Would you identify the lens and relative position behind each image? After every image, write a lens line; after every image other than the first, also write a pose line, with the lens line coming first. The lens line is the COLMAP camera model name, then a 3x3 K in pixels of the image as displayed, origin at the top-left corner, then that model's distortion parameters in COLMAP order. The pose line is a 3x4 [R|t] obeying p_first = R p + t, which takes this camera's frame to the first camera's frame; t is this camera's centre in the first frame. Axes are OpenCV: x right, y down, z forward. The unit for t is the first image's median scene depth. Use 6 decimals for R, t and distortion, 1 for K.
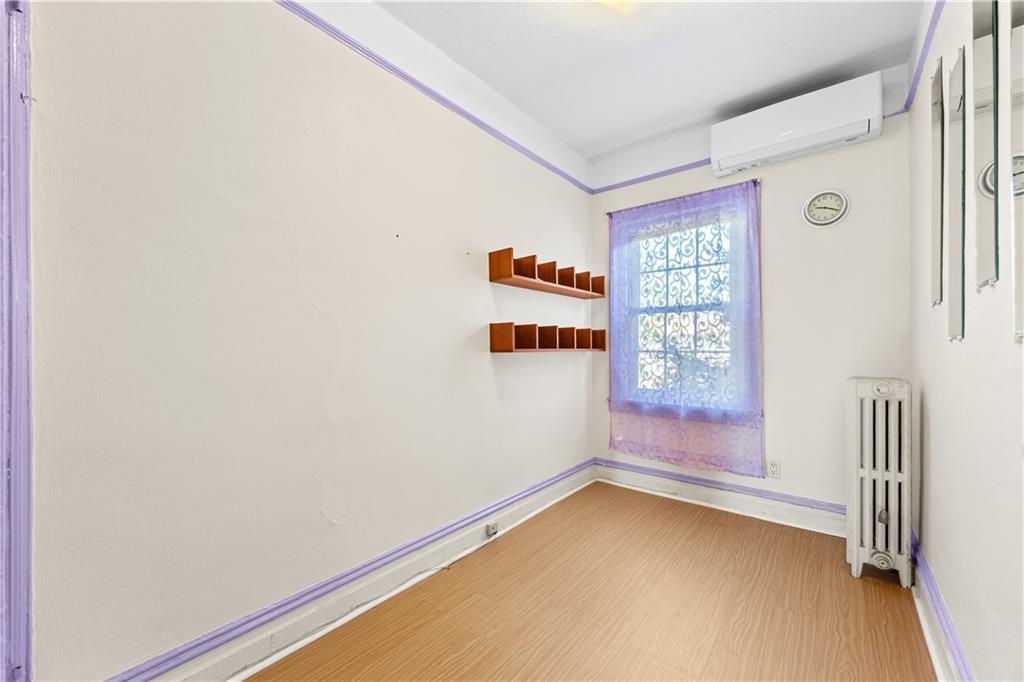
lens RADIAL K [[399.3, 0, 510.1], [0, 399.3, 347.8], [0, 0, 1]] dist [-0.000614, -0.000144]
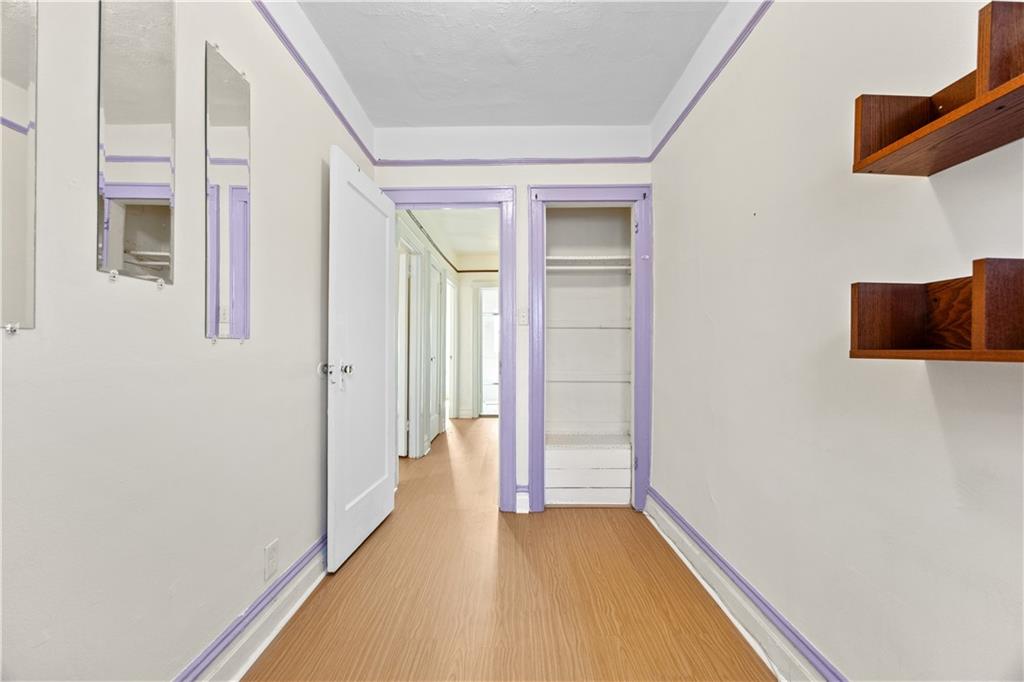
lens RADIAL K [[399.3, 0, 510.1], [0, 399.3, 347.8], [0, 0, 1]] dist [-0.000614, -0.000144]
pose [[-0.780173, -0.003465, -0.625555, 0.723454], [-0.002335, 0.999994, -0.002627, 0.002877], [0.625560, -0.000589, -0.780176, 1.502962]]
